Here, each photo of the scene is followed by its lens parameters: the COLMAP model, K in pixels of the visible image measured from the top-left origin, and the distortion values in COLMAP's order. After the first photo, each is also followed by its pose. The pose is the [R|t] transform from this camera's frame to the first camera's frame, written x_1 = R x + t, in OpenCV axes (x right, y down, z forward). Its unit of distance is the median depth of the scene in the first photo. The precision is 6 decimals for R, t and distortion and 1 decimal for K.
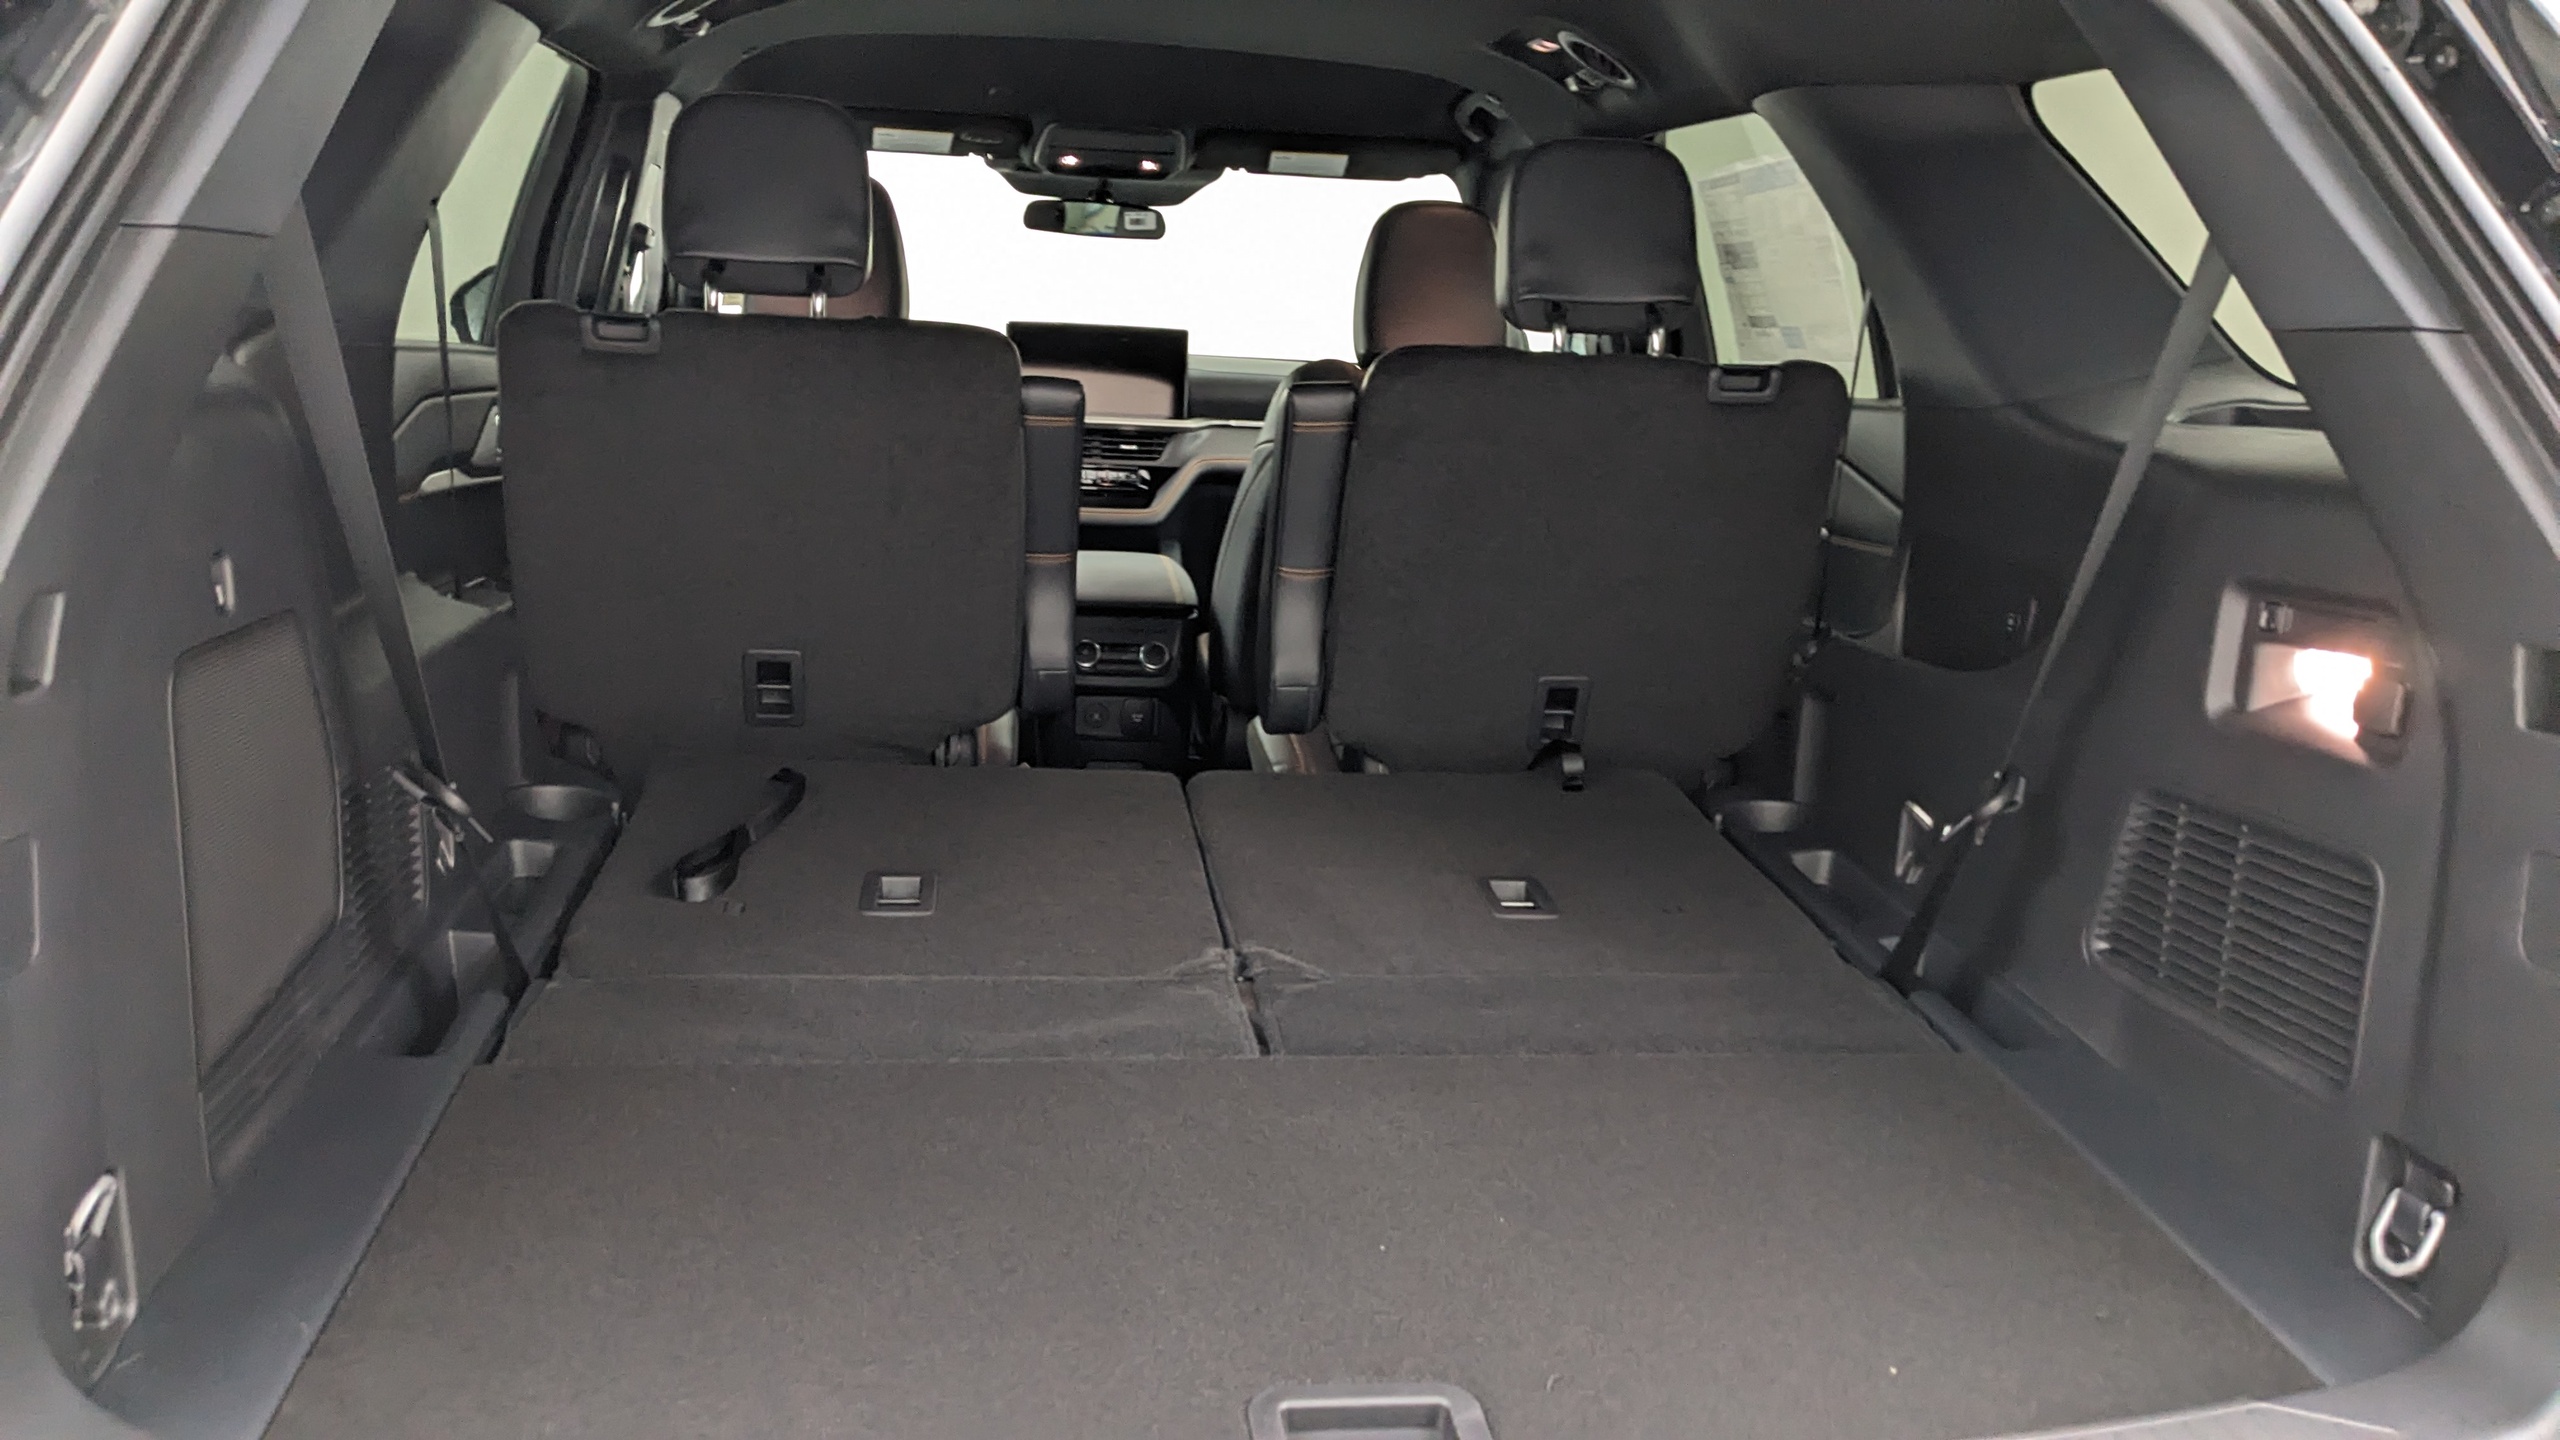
lens RADIAL K [[1995.6, 0, 1280.0], [0, 1995.6, 720.0], [0, 0, 1]] dist [0.039518, -0.065952]
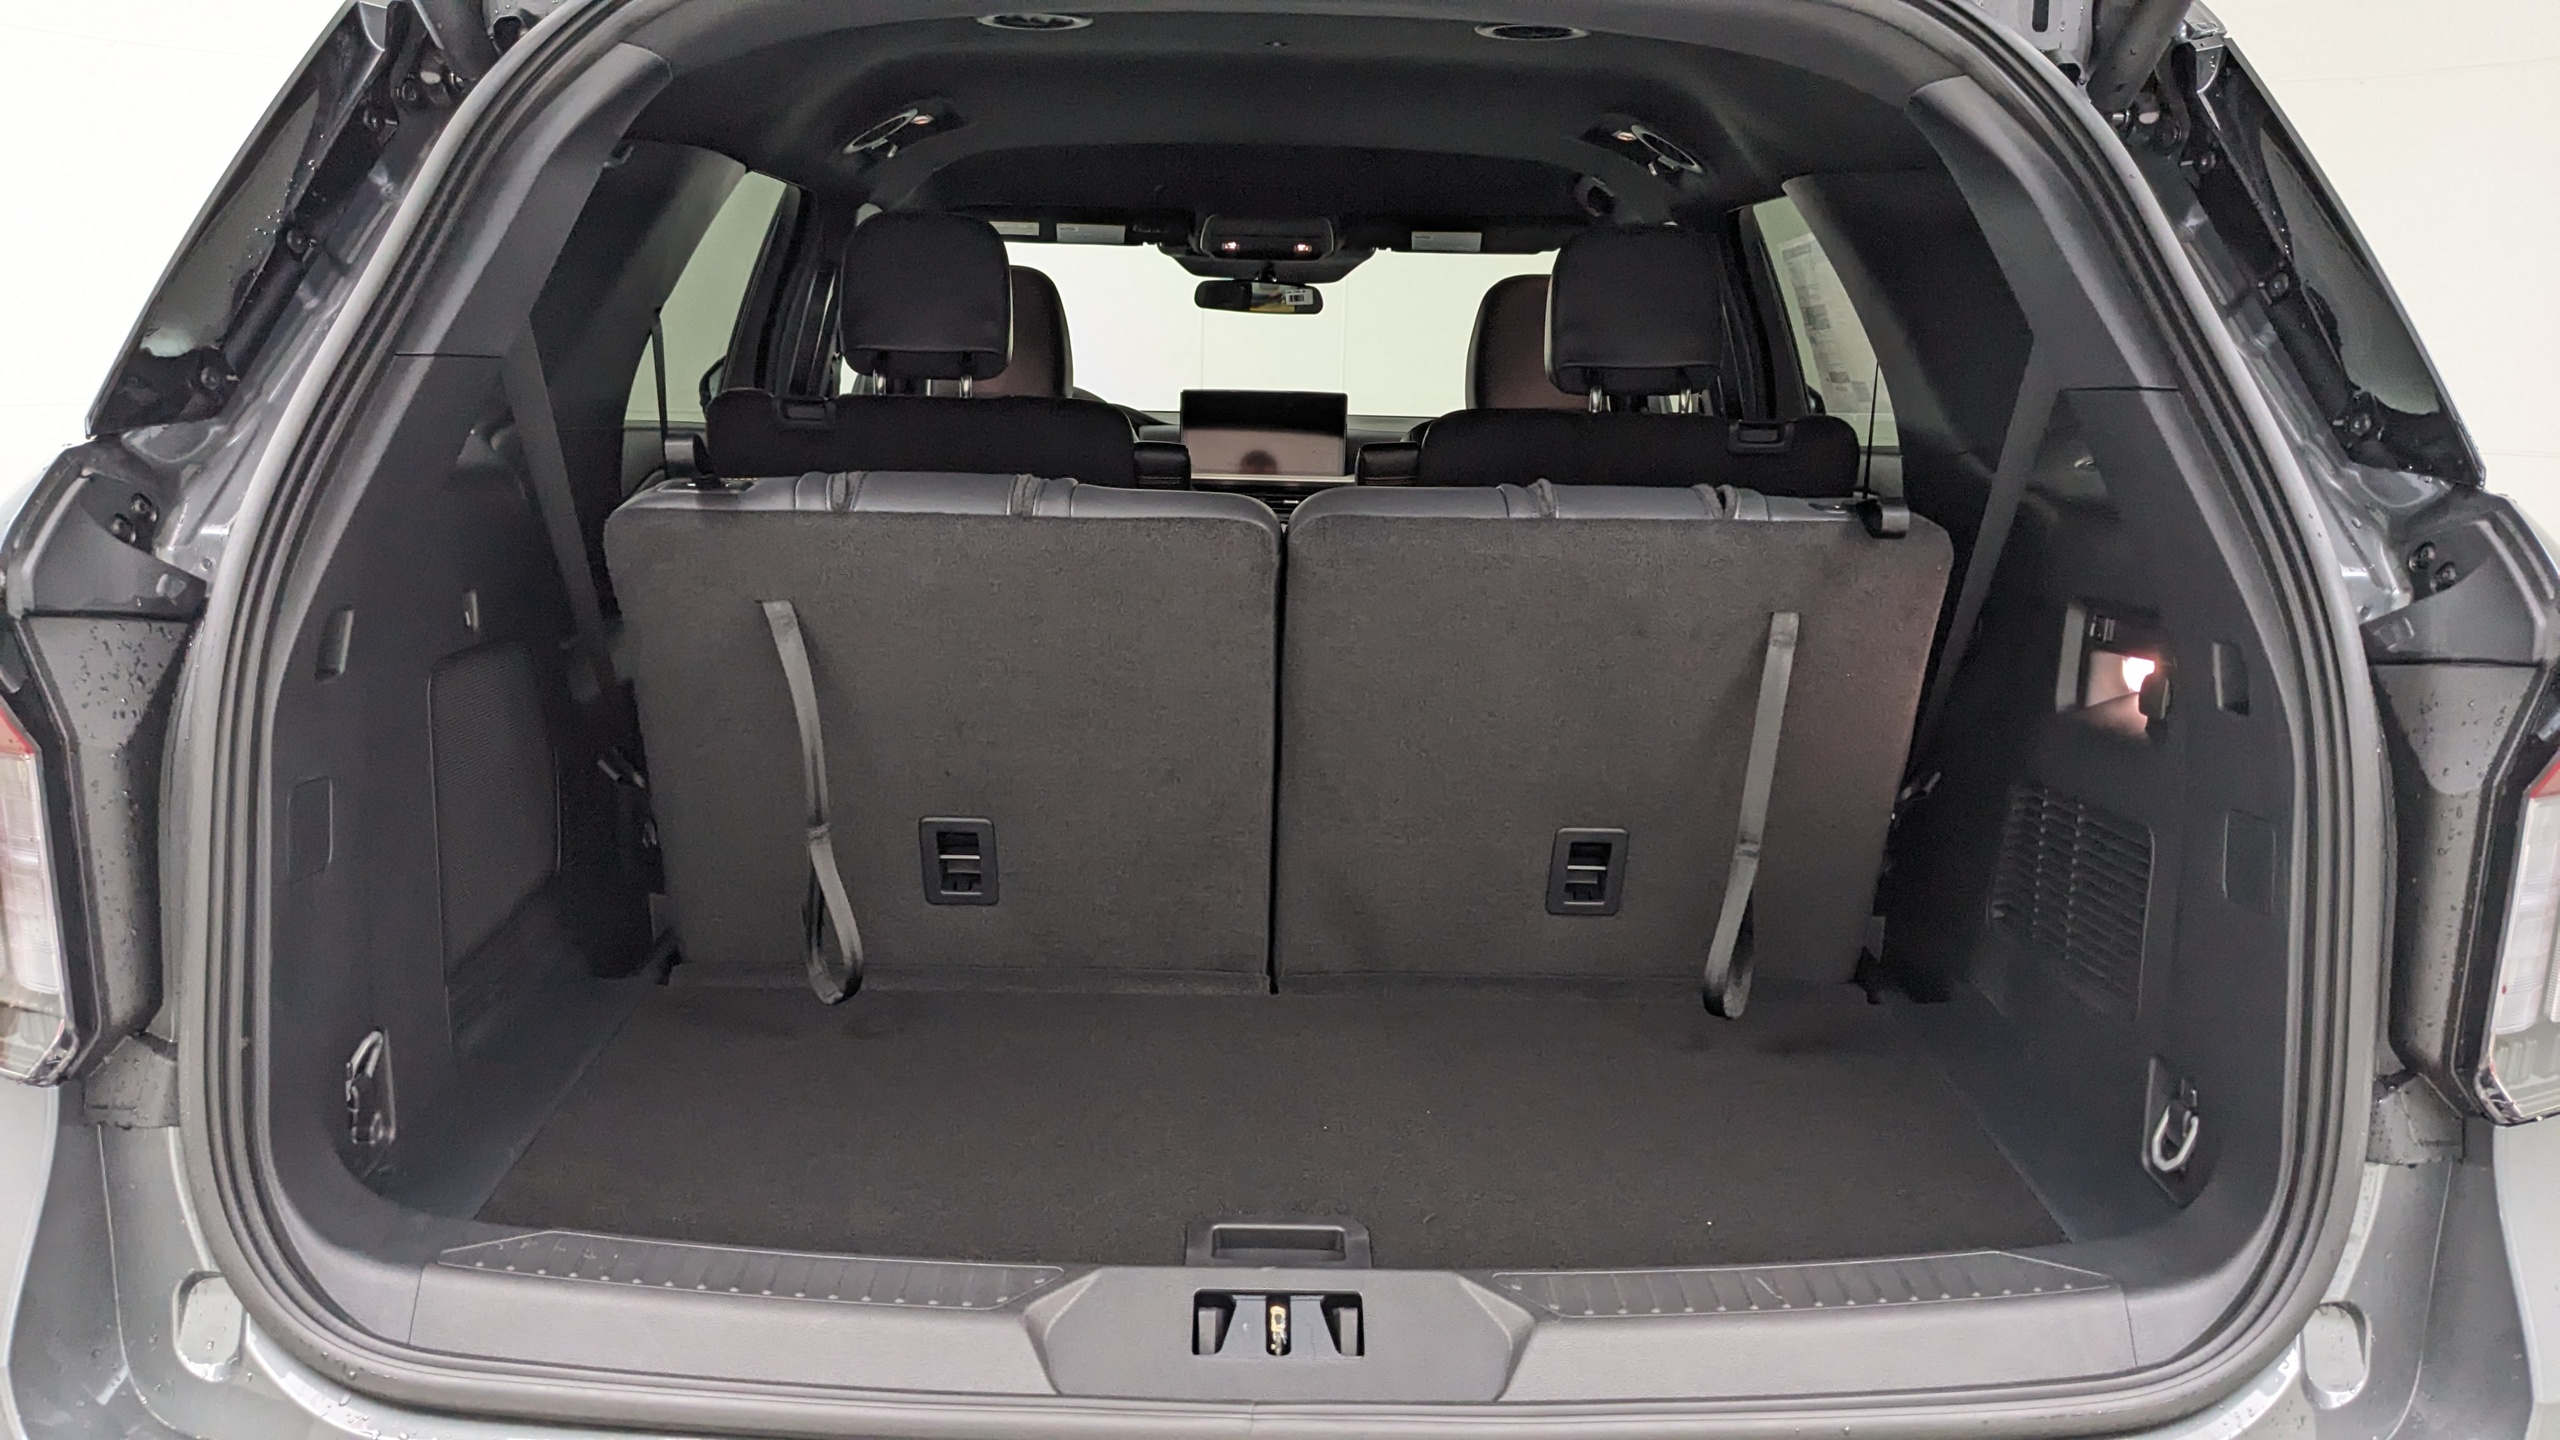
lens RADIAL K [[2004.2, 0, 1269.2], [0, 2004.2, 699.4], [0, 0, 1]] dist [0.040628, -0.079593]
pose [[0.991582, -0.002715, -0.129451, 0.101748], [-0.002307, 0.999251, -0.038630, 0.024073], [0.129459, 0.038604, 0.990833, -0.151213]]
